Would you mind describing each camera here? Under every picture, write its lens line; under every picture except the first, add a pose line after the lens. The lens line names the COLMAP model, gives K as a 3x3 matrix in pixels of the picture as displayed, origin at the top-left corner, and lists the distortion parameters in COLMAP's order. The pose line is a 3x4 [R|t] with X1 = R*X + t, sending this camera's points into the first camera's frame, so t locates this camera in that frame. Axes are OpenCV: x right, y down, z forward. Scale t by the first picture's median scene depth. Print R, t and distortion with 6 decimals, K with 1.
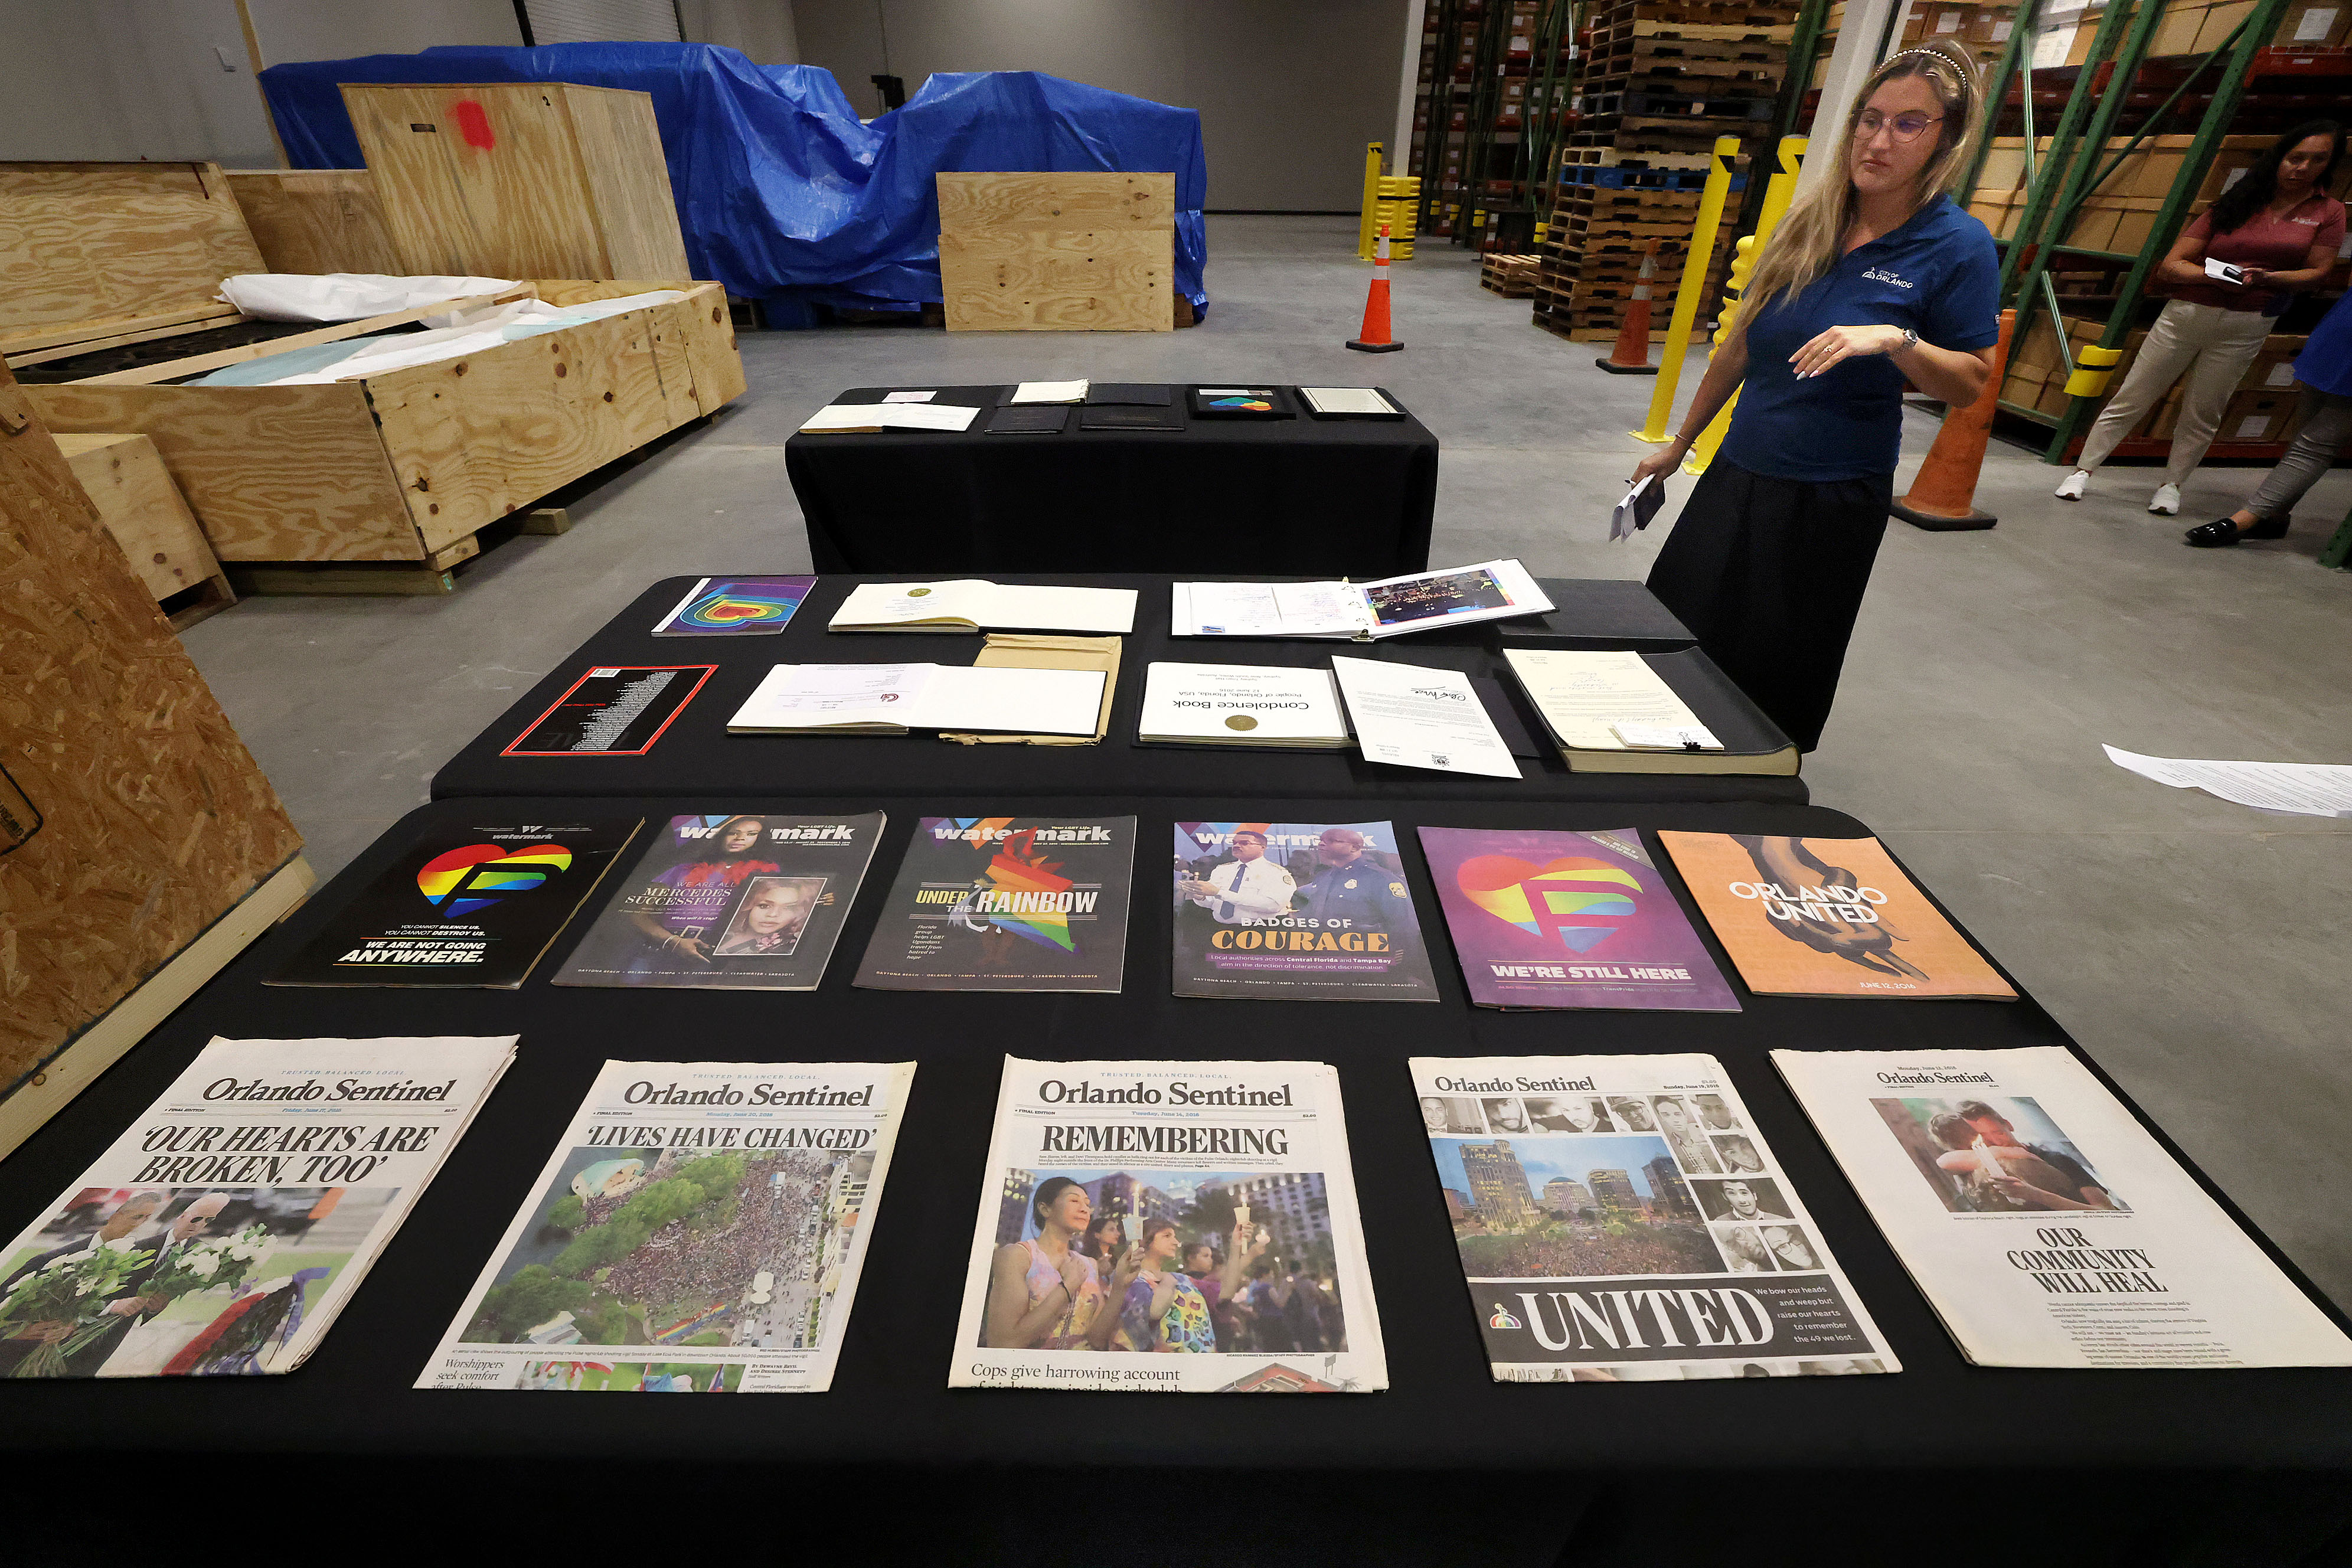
lens RADIAL K [[993.0, 0, 1176.0], [0, 993.0, 784.0], [0, 0, 1]] dist [-0.036958, 0.011364]
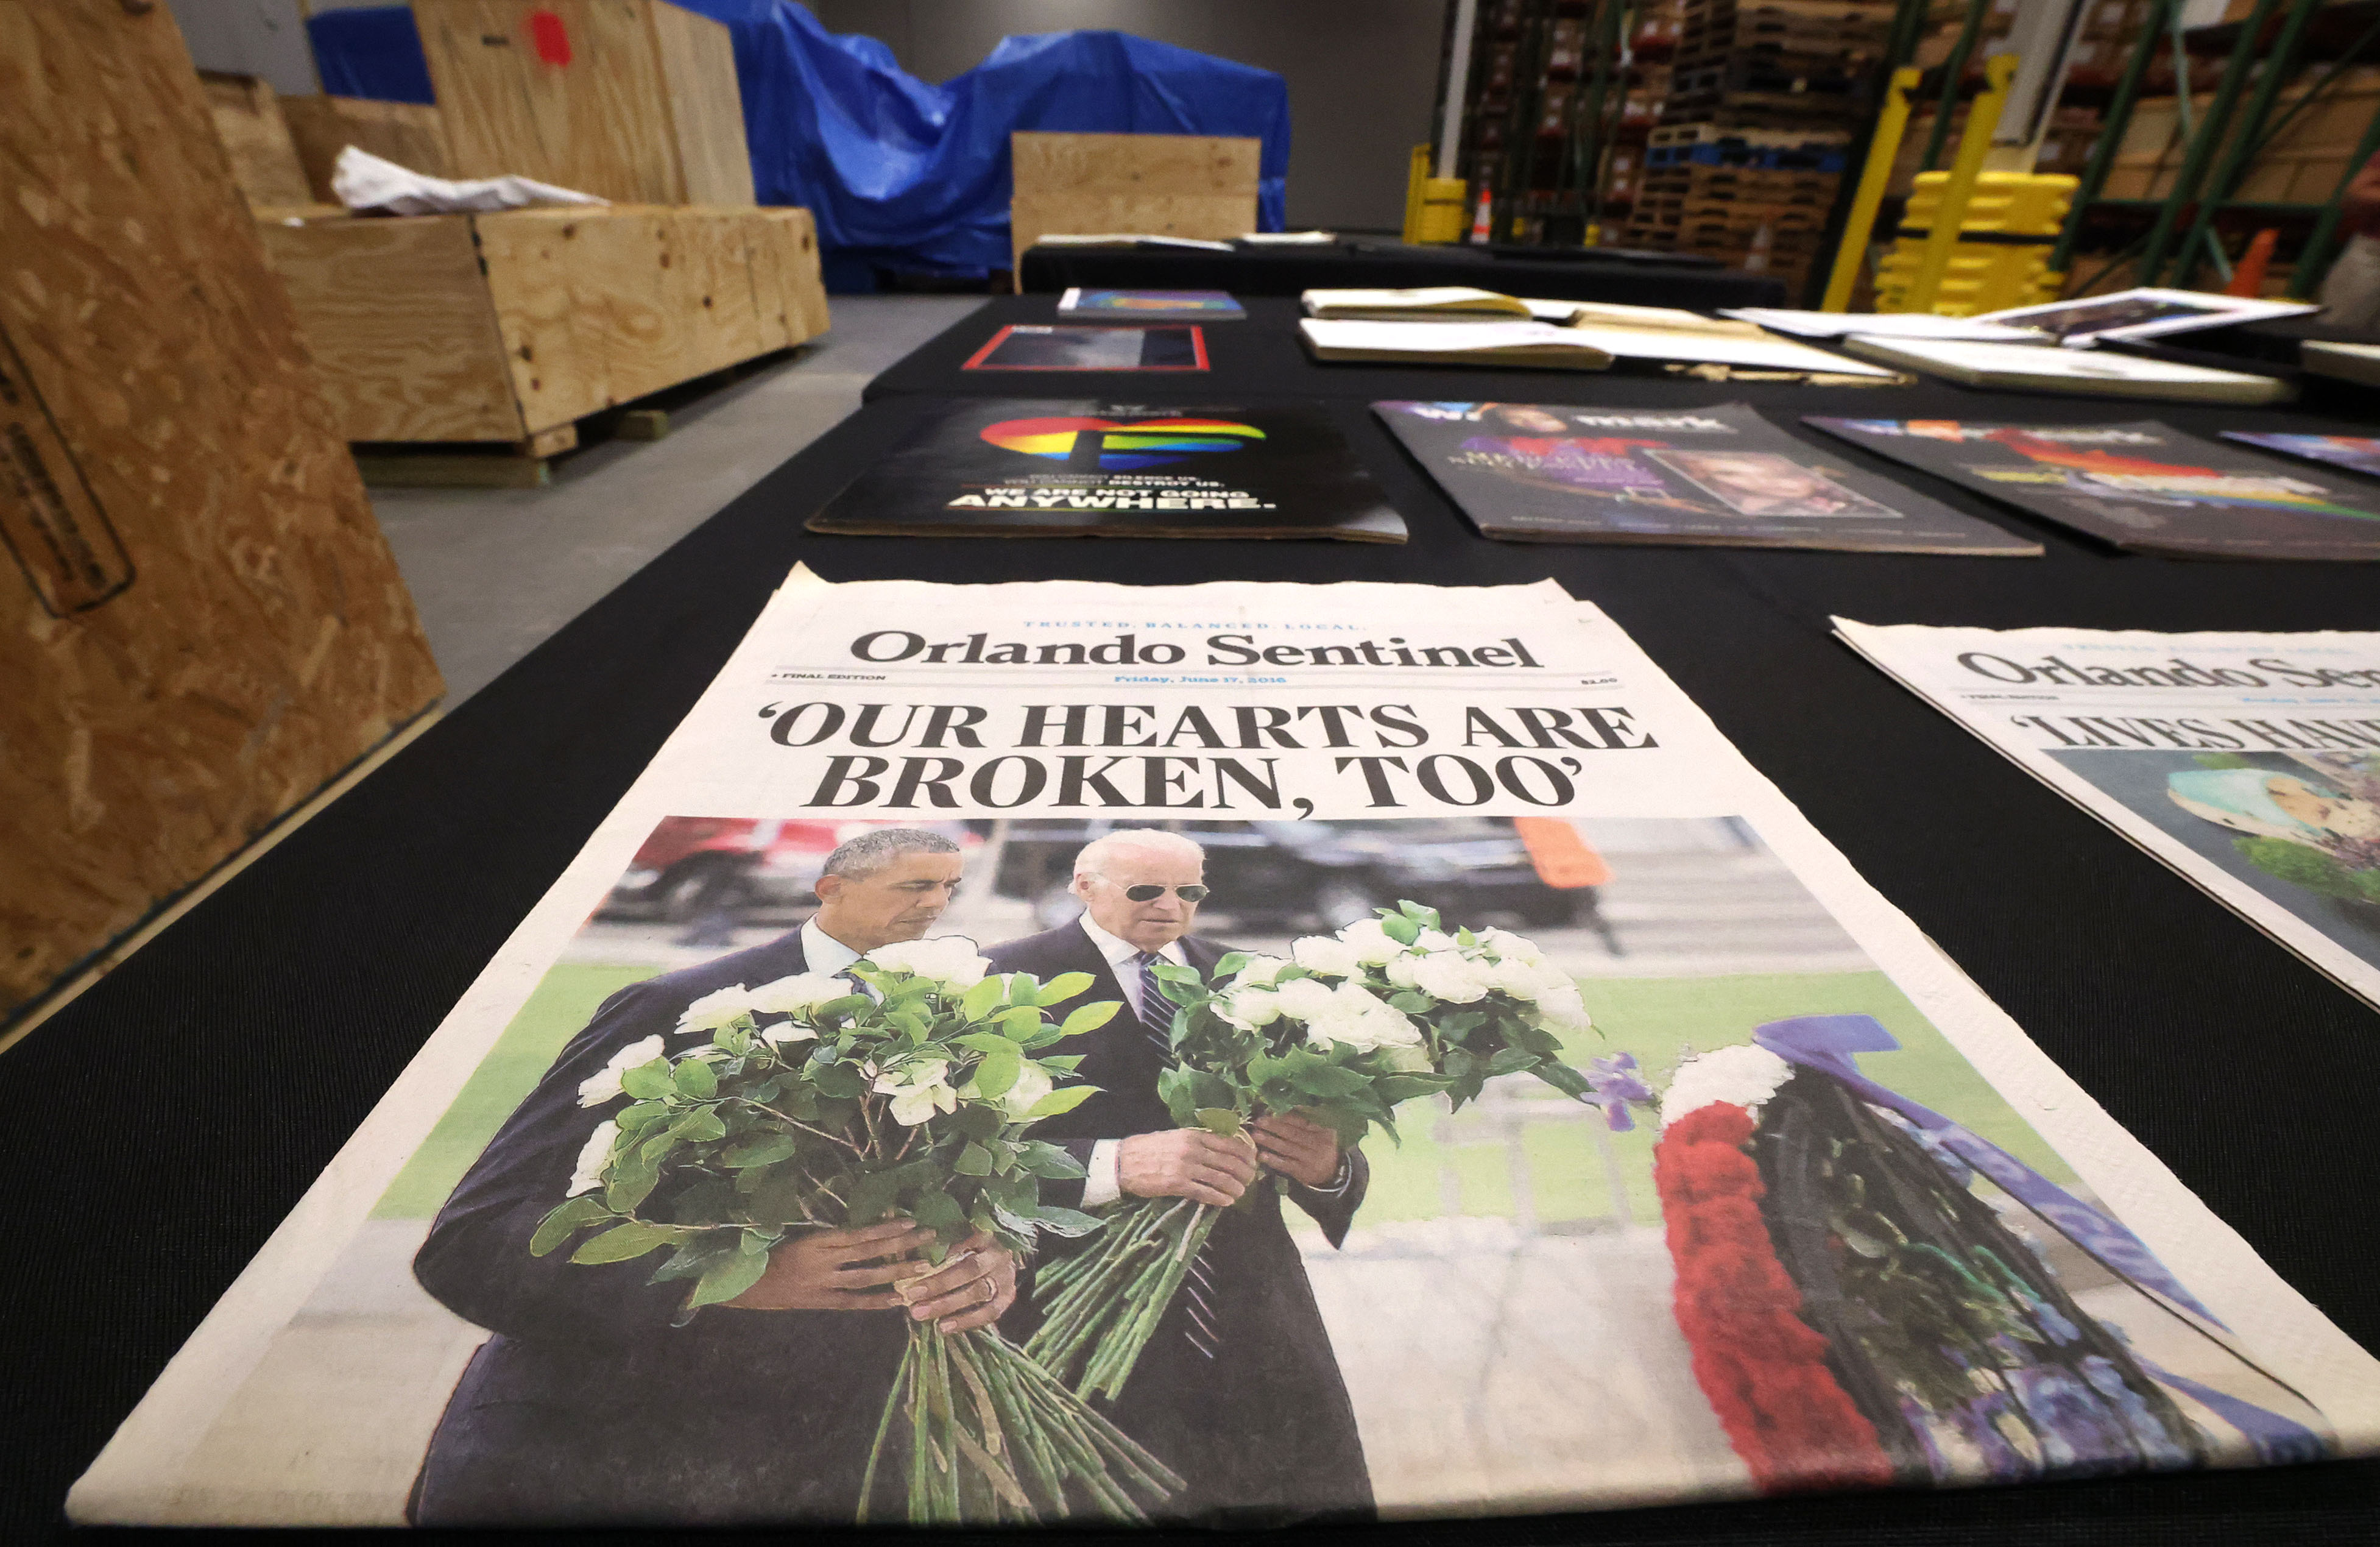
lens RADIAL K [[999.0, 0, 1190.0], [0, 999.0, 773.5], [0, 0, 1]] dist [-0.047456, 0.009913]
pose [[0.999679, 0.008065, 0.024027, -0.475754], [-0.007126, 0.999217, -0.038910, 0.202071], [-0.024322, 0.038726, 0.998954, 0.338622]]
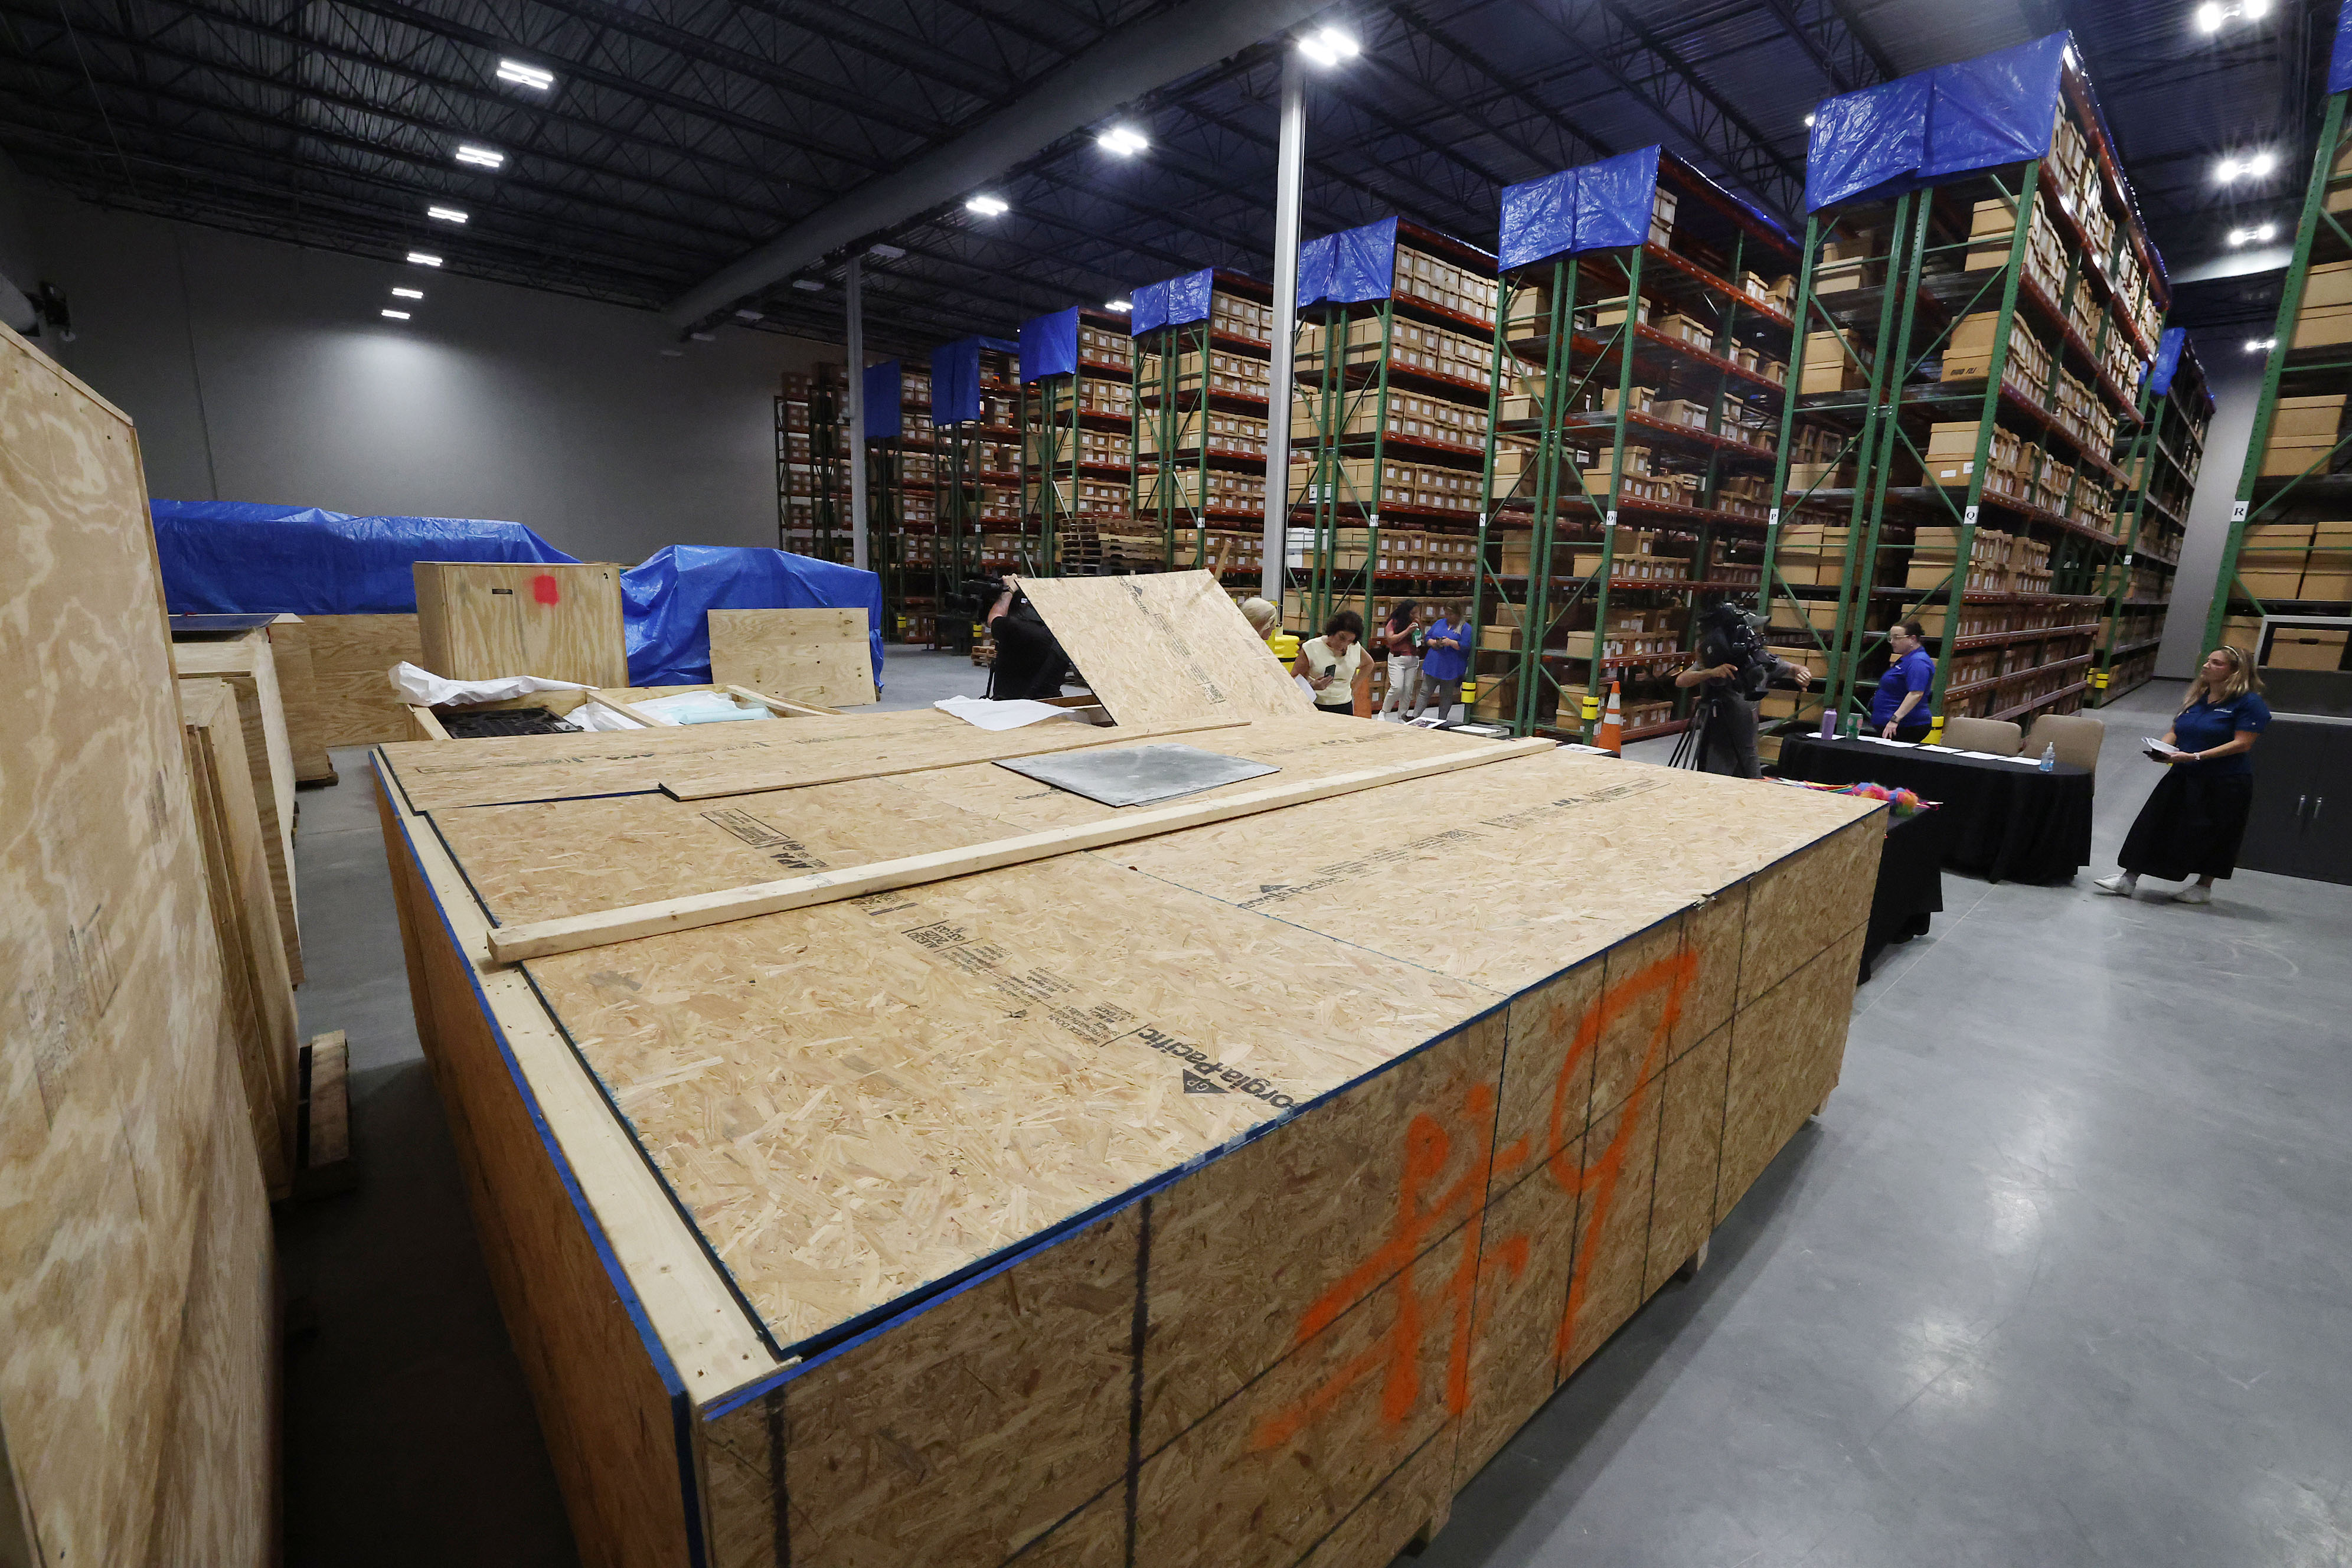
lens RADIAL K [[1020.0, 0, 1176.0], [0, 1020.0, 784.0], [0, 0, 1]] dist [-0.047338, 0.011457]
pose [[0.747213, -0.123405, 0.653027, -3.773955], [0.342728, 0.913420, -0.219547, 0.718473], [-0.569395, 0.387859, 0.724814, -1.630492]]
